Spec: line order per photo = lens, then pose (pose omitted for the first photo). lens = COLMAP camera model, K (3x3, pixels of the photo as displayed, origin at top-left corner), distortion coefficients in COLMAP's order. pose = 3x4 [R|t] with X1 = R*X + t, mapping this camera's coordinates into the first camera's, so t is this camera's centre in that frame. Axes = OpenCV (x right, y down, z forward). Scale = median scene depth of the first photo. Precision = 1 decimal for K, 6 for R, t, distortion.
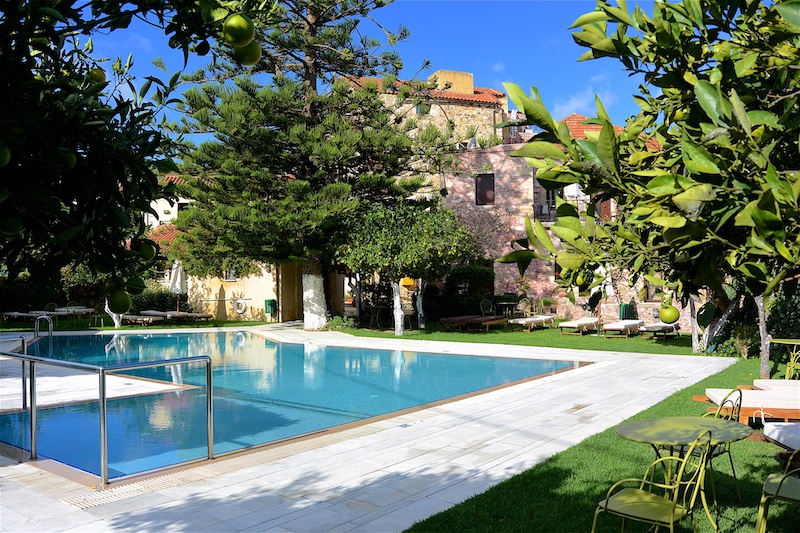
lens RADIAL K [[697.8, 0, 400.0], [0, 697.8, 266.5], [0, 0, 1]] dist [-0.143408, 0.081118]
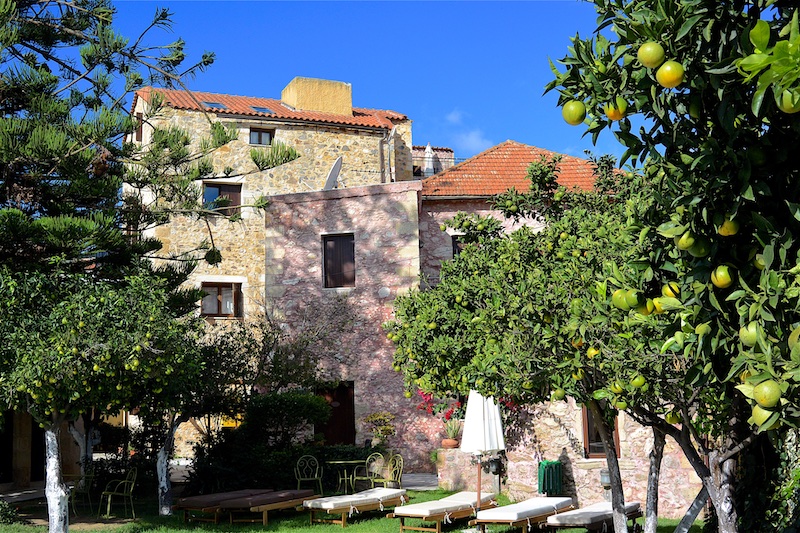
lens RADIAL K [[965.9, 0, 400.0], [0, 965.9, 266.5], [0, 0, 1]] dist [-0.094508, 0.054145]
pose [[0.998440, -0.010878, 0.054770, 0.129791], [0.018016, 0.991144, -0.131563, 0.001103], [-0.052854, 0.132345, 0.989794, 0.198138]]
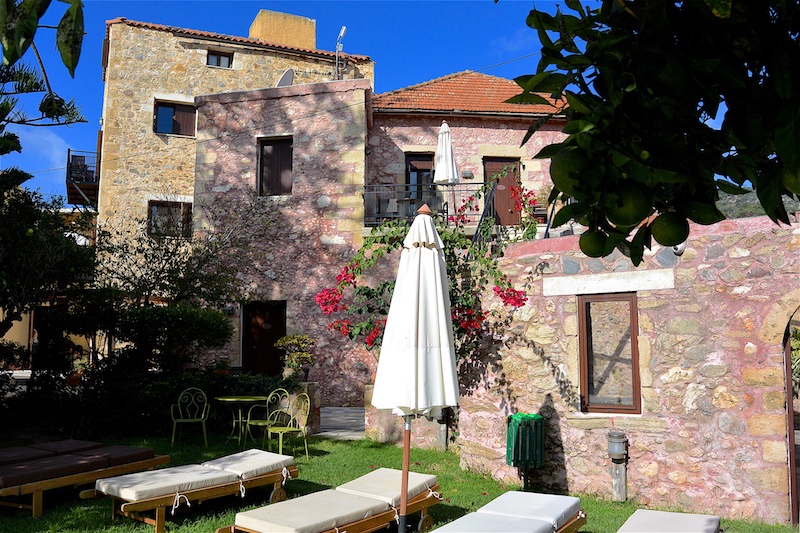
lens RADIAL K [[697.8, 0, 400.0], [0, 697.8, 266.5], [0, 0, 1]] dist [-0.143408, 0.081118]
pose [[0.996514, 0.015780, 0.081915, 0.174954], [-0.008278, 0.995806, -0.091119, 0.009854], [-0.083010, 0.090124, 0.992465, 0.488079]]
